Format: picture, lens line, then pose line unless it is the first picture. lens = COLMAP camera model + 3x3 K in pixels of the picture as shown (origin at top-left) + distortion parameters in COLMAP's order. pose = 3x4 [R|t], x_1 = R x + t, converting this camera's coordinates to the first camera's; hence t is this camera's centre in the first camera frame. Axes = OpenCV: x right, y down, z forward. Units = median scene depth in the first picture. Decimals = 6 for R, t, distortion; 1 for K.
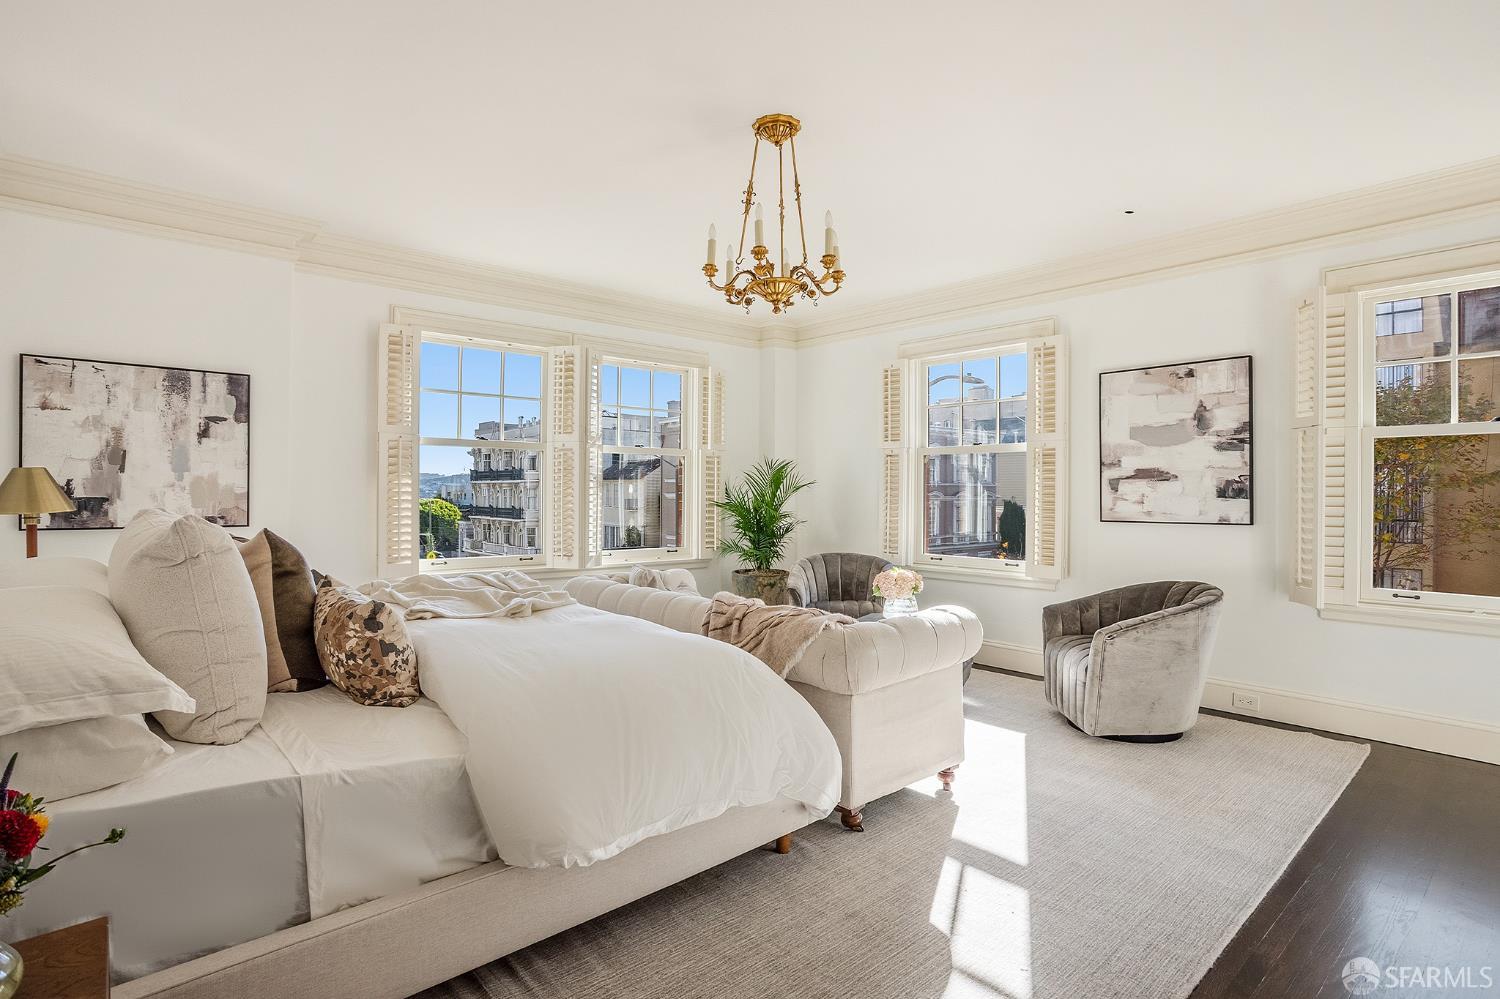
lens RADIAL K [[736.1, 0, 740.2], [0, 736.1, 491.9], [0, 0, 1]] dist [-0.073086, 0.031524]
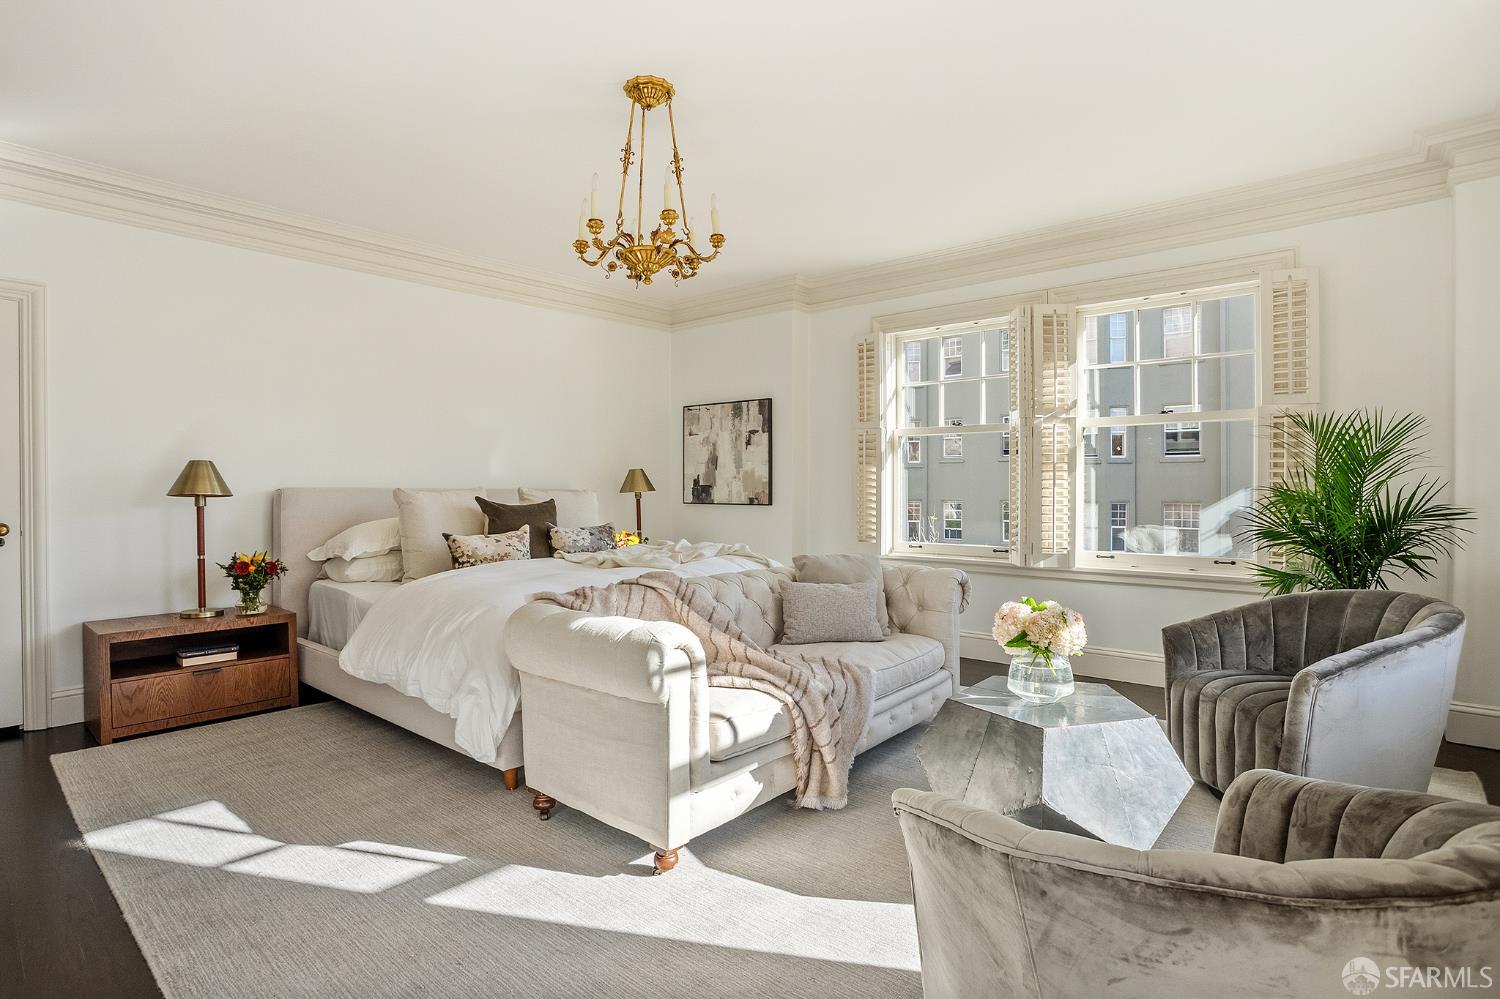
lens RADIAL K [[736.1, 0, 740.2], [0, 736.1, 491.9], [0, 0, 1]] dist [-0.073086, 0.031524]
pose [[0.154975, 0.001102, -0.987918, 0.814781], [0.006276, 0.999978, 0.002100, 0.020361], [0.987898, -0.006526, 0.154965, 0.779523]]
